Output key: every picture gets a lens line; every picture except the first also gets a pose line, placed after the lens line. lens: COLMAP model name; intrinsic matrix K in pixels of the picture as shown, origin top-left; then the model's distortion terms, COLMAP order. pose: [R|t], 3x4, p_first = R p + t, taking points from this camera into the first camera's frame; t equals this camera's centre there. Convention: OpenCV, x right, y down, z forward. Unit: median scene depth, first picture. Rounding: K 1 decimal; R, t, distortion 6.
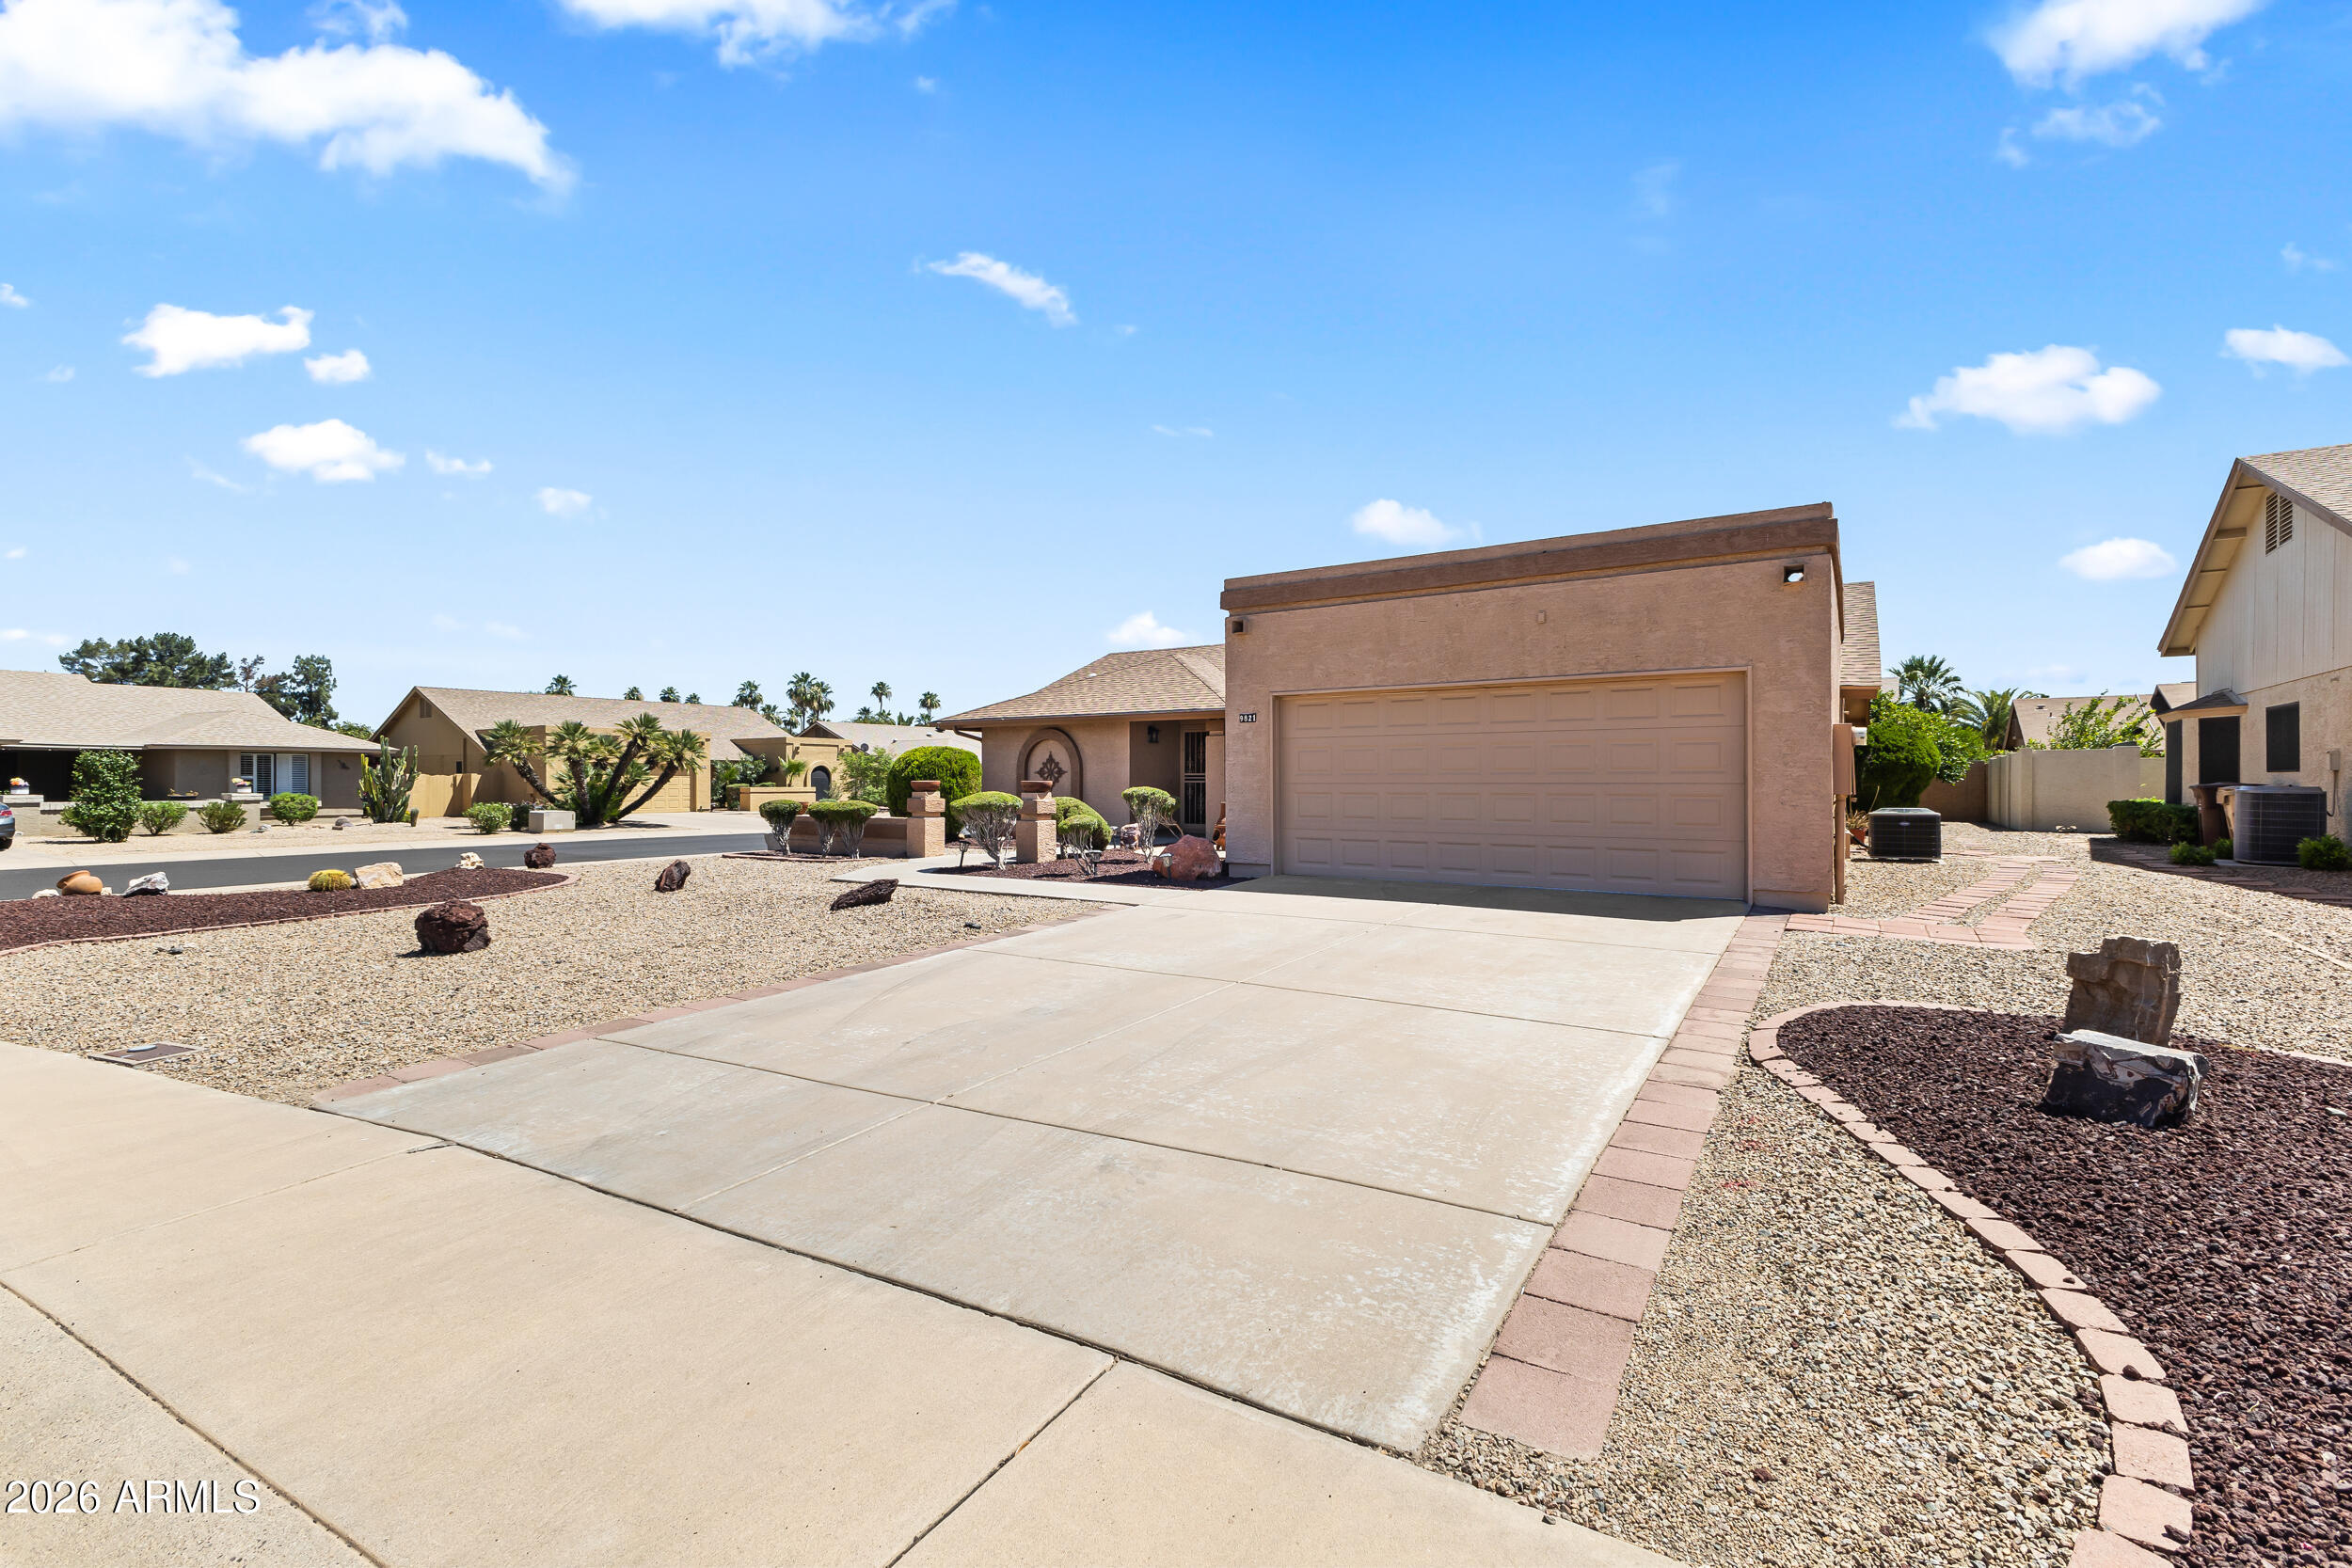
lens RADIAL K [[1019.7, 0, 1173.7], [0, 1019.7, 777.8], [0, 0, 1]] dist [0.008966, -0.000817]
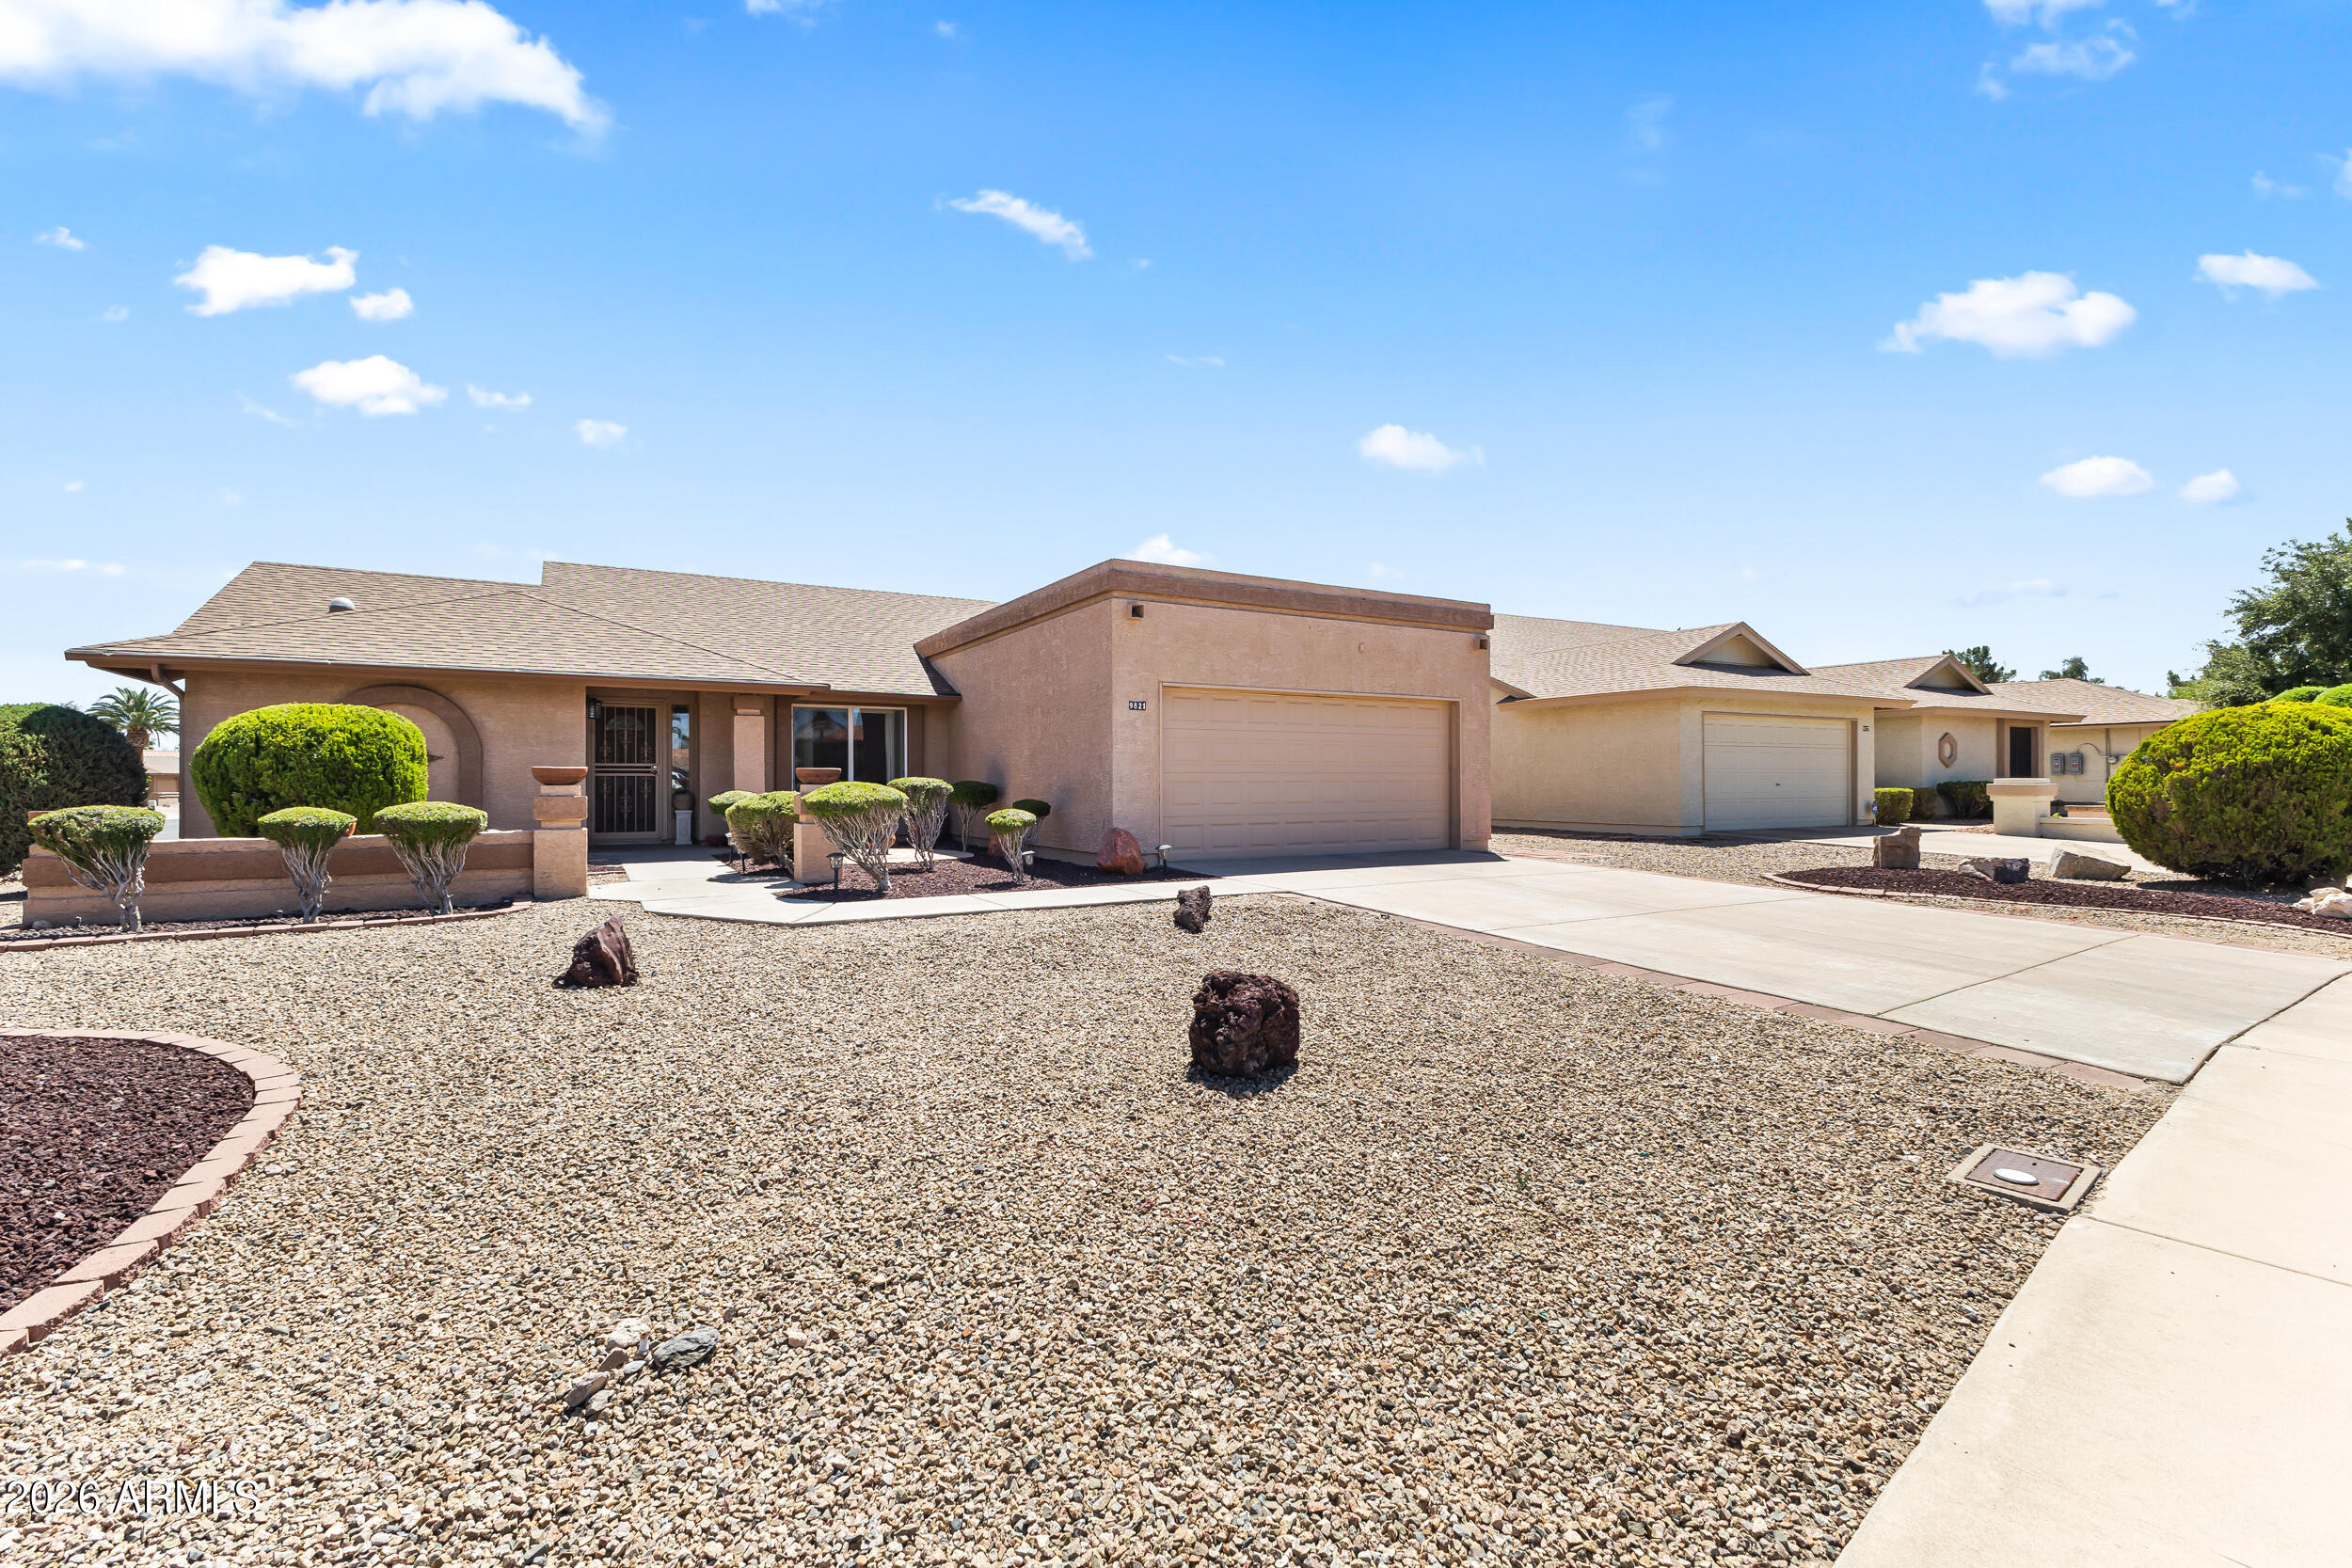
lens RADIAL K [[1019.7, 0, 1173.7], [0, 1019.7, 777.8], [0, 0, 1]] dist [0.008966, -0.000817]
pose [[0.439032, 0.001739, 0.898470, -0.792840], [-0.001756, 0.999998, -0.001077, 0.011579], [-0.898470, -0.001105, 0.439034, 0.538632]]
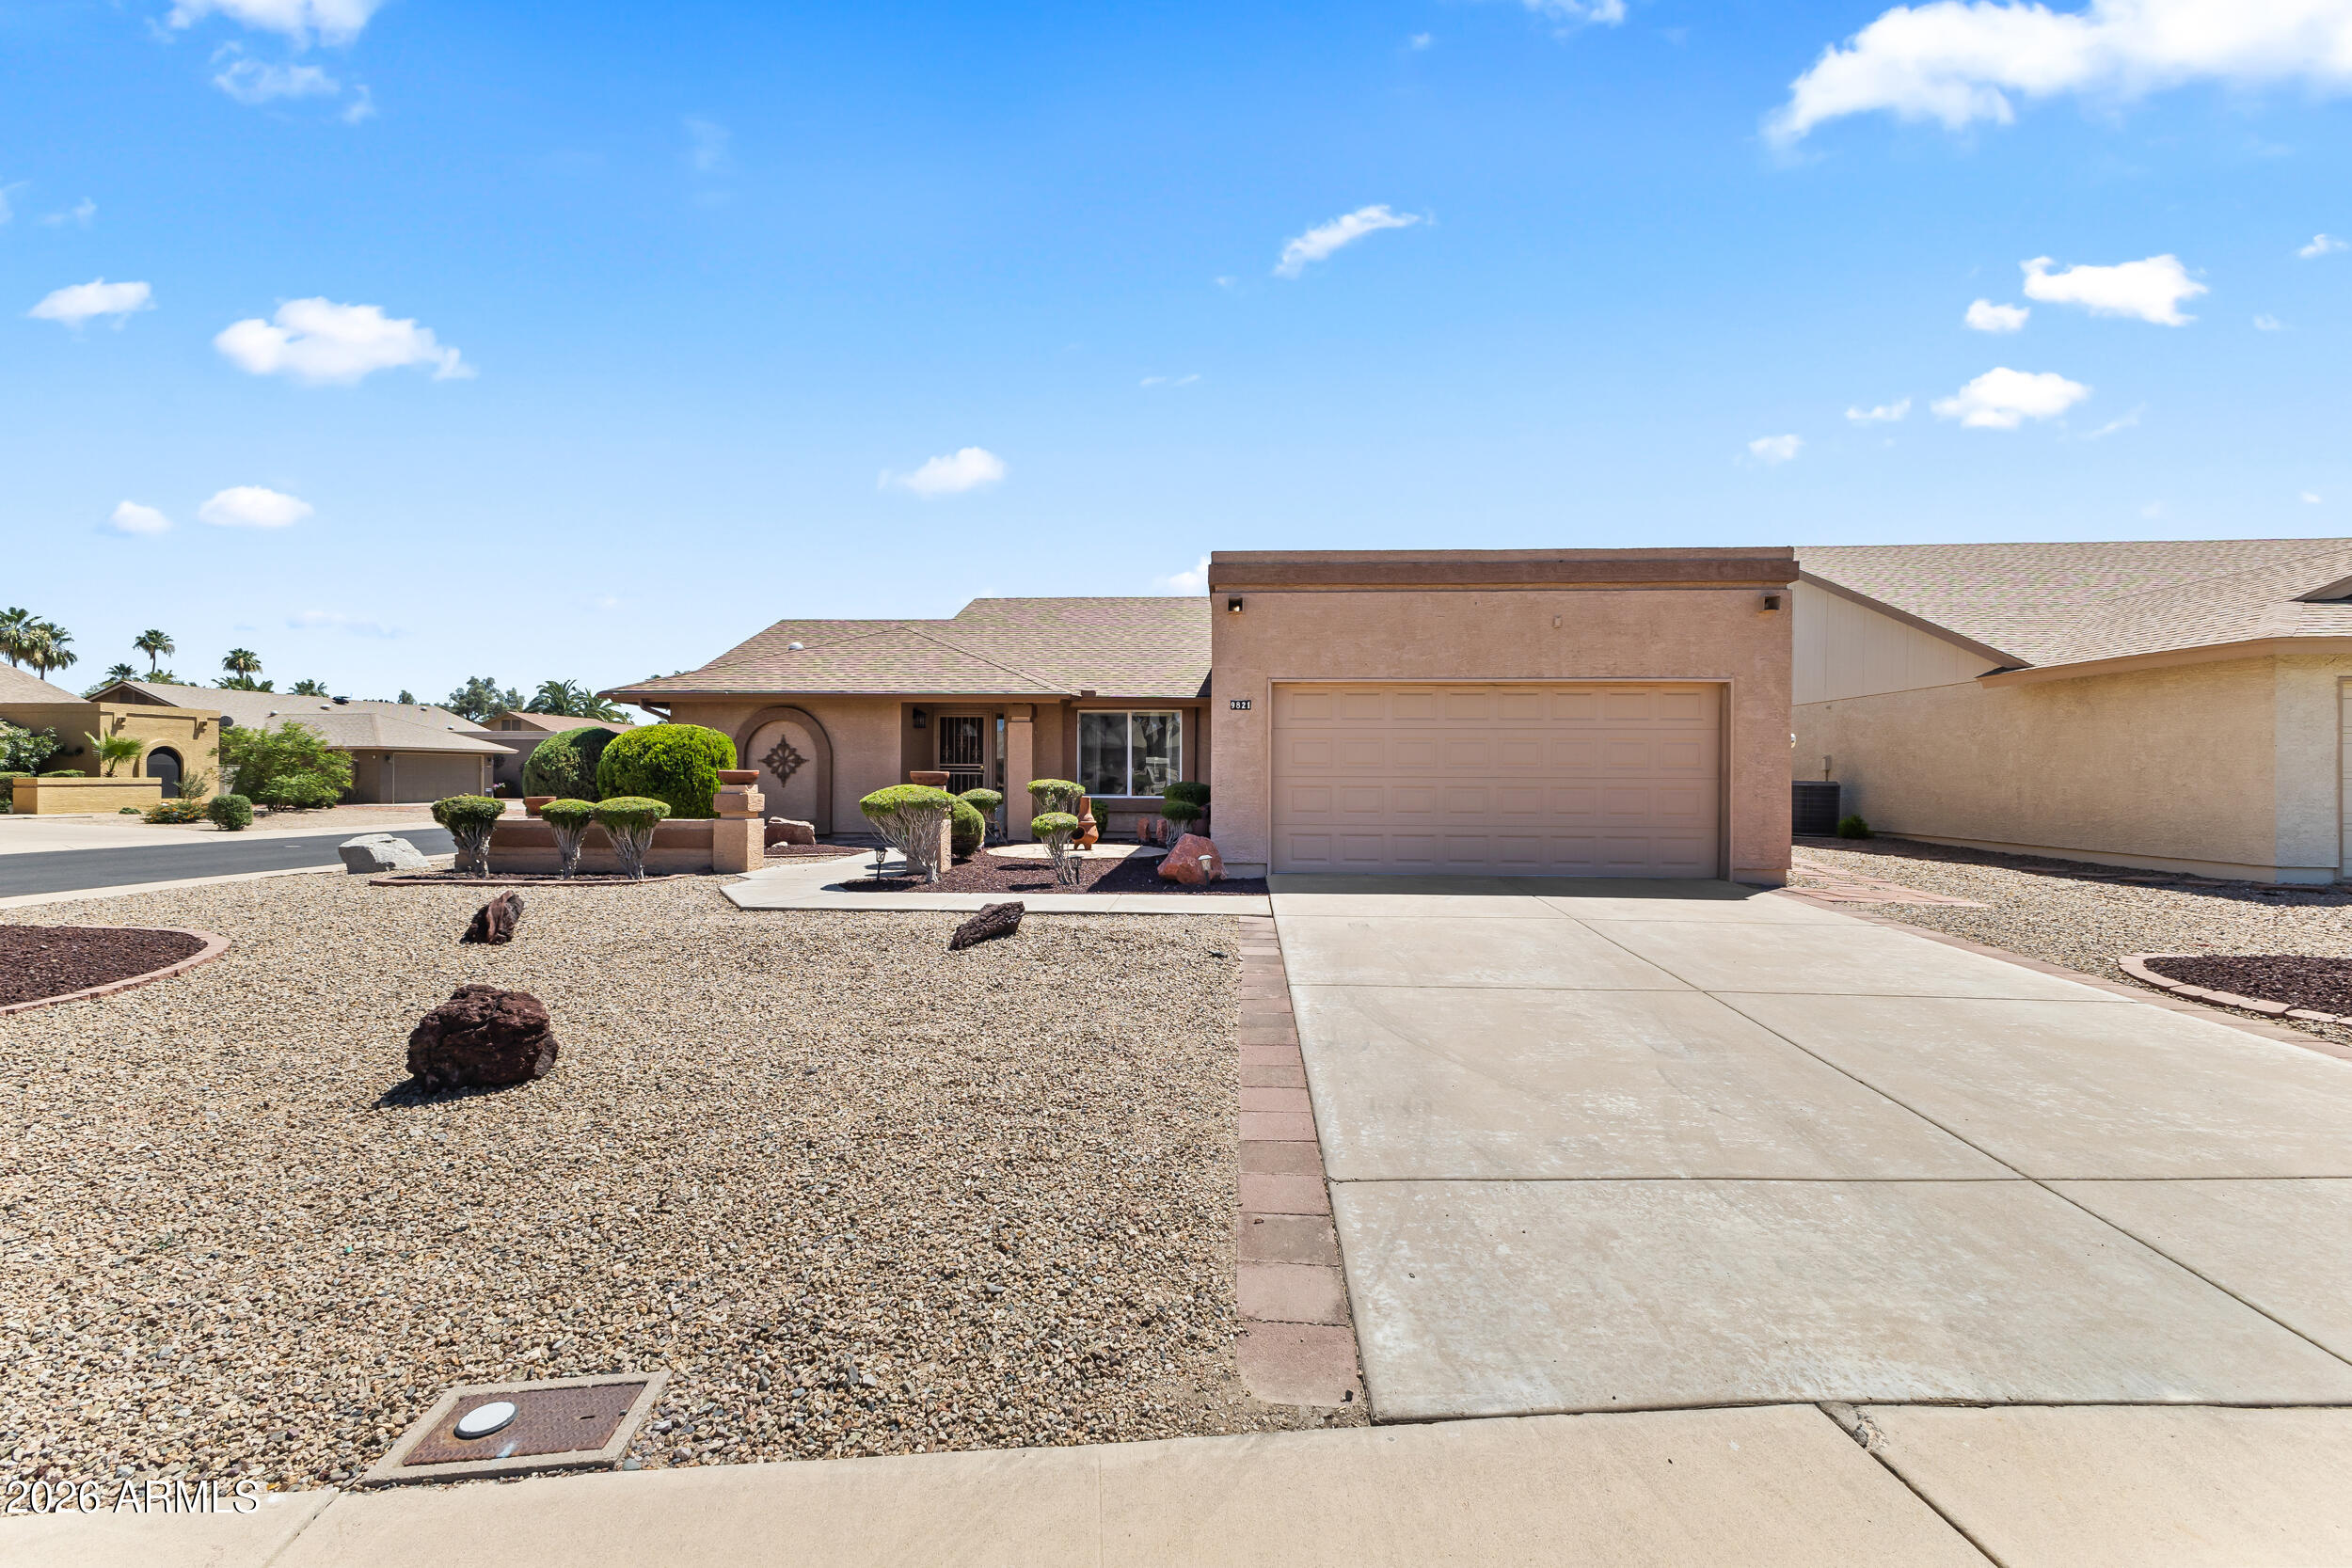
lens RADIAL K [[1019.7, 0, 1173.7], [0, 1019.7, 777.8], [0, 0, 1]] dist [0.008966, -0.000817]
pose [[0.863599, 0.003594, 0.504167, -0.443326], [-0.007356, 0.999958, 0.005473, 0.002342], [-0.504126, -0.008435, 0.863589, 0.235523]]
